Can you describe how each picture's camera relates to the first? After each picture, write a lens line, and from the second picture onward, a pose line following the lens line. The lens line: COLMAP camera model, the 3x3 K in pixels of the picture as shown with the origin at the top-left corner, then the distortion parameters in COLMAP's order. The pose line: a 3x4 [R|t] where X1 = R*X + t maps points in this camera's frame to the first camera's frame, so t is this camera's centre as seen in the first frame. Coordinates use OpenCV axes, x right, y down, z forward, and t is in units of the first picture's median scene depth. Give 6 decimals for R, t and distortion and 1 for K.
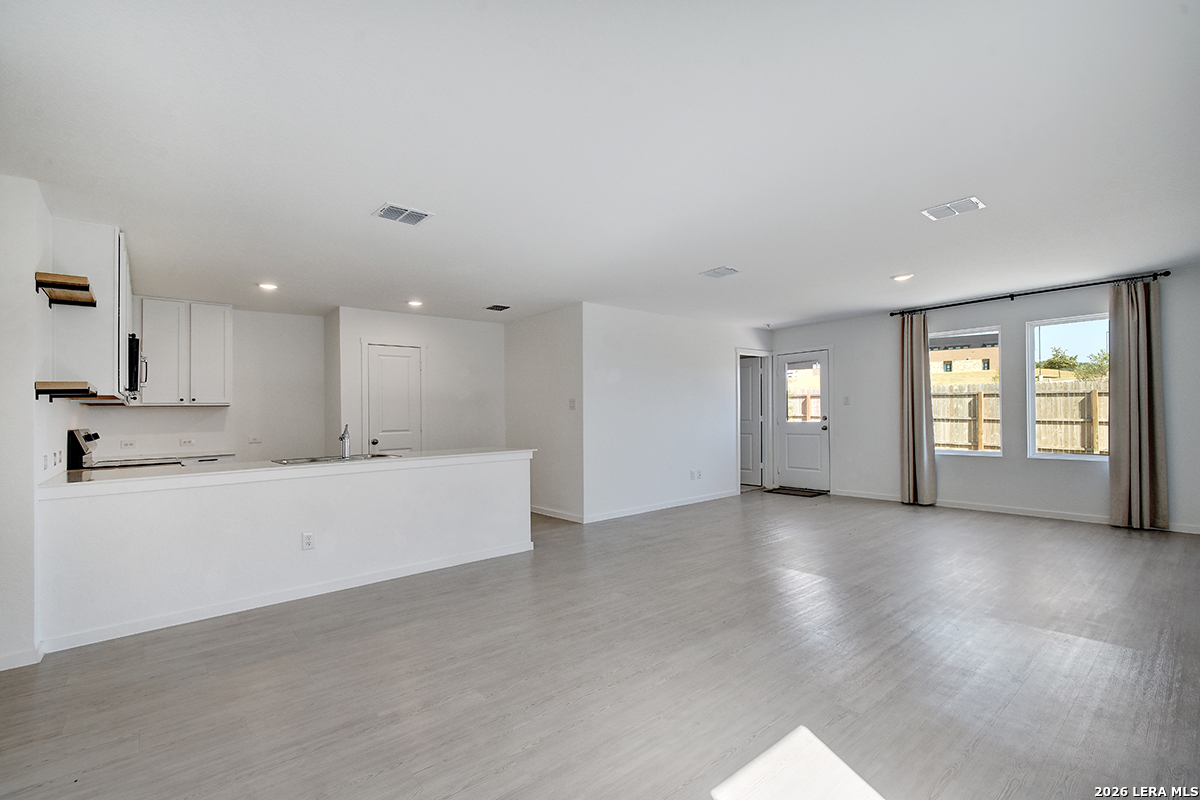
lens RADIAL K [[529.4, 0, 597.4], [0, 529.4, 376.4], [0, 0, 1]] dist [0.020427, 0.000082]
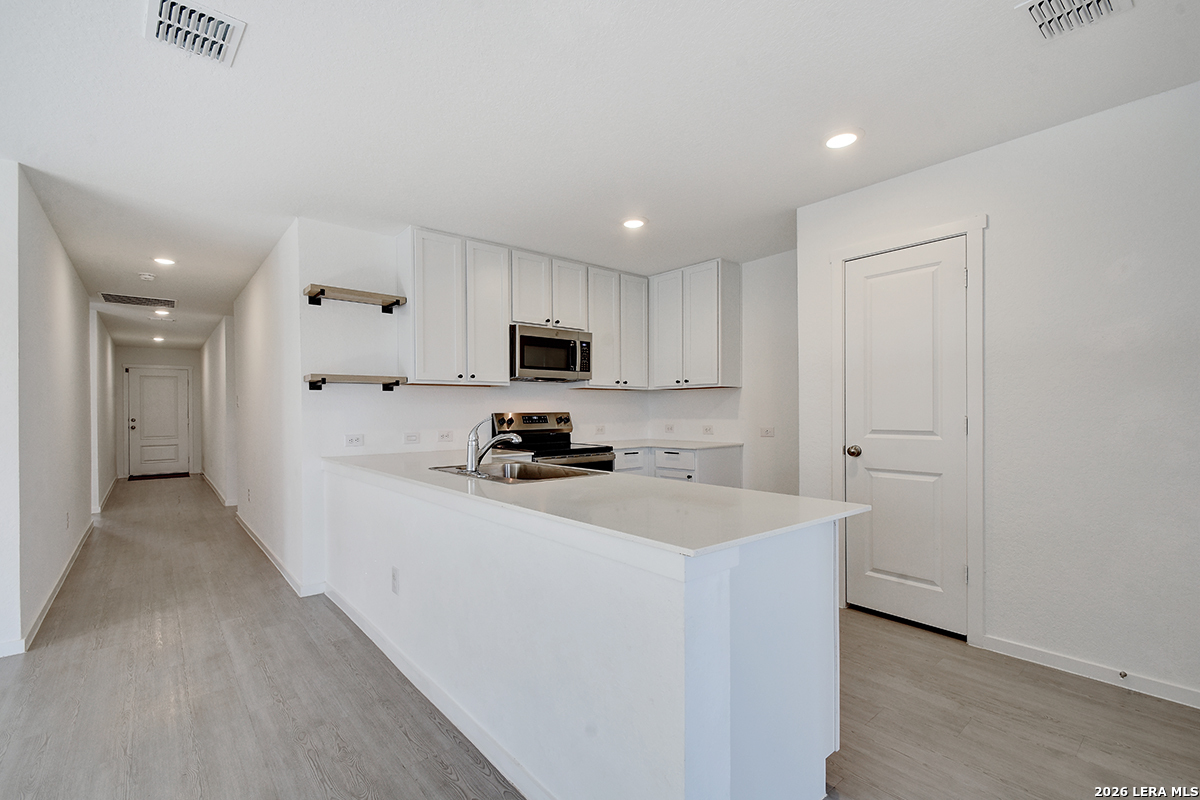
lens RADIAL K [[536.4, 0, 592.1], [0, 536.4, 411.5], [0, 0, 1]] dist [-0.003564, -0.000344]
pose [[-0.005982, 0.023261, -0.999712, 0.098801], [0.080589, 0.996489, 0.022704, 0.058766], [0.996730, -0.080430, -0.007835, 0.829814]]
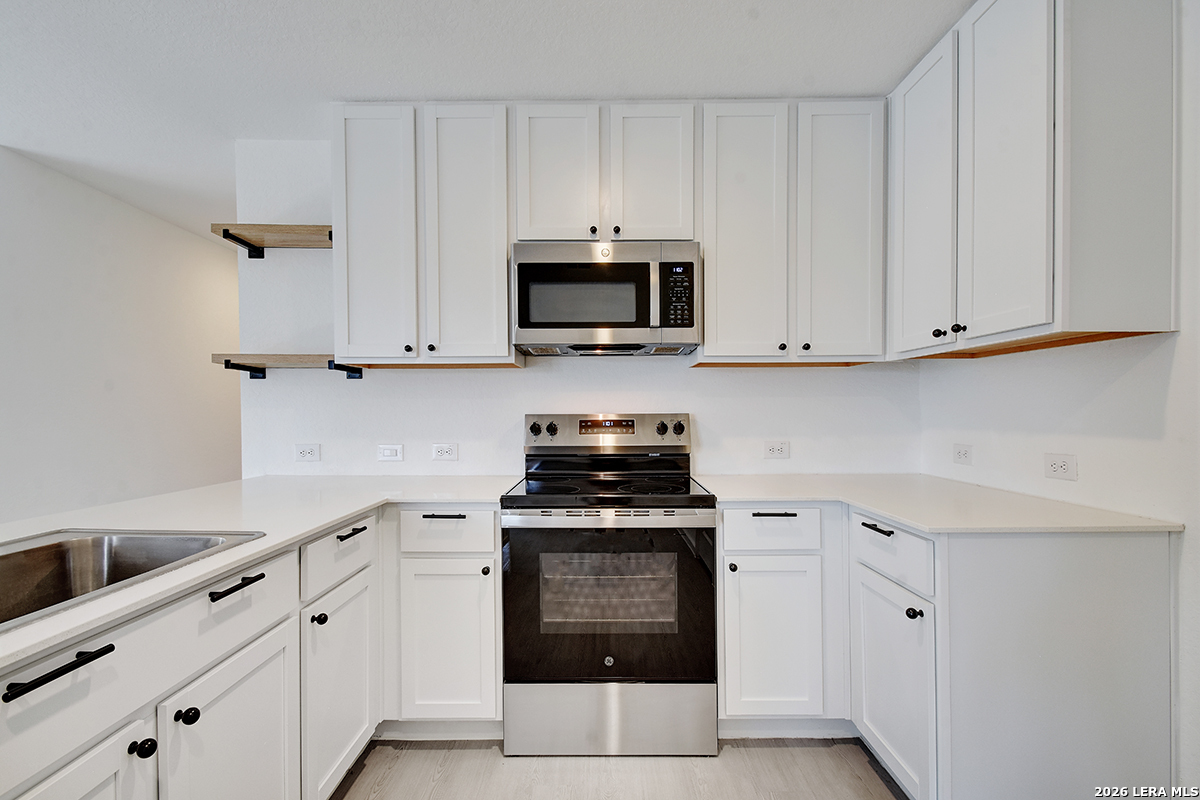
lens RADIAL K [[549.4, 0, 600.0], [0, 549.4, 400.0], [0, 0, 1]] dist [0.003717, -0.000600]
pose [[-0.648748, 0.011744, -0.760913, -0.366392], [0.073845, 0.996134, -0.047585, 0.081594], [0.757412, -0.087060, -0.647107, 1.016272]]
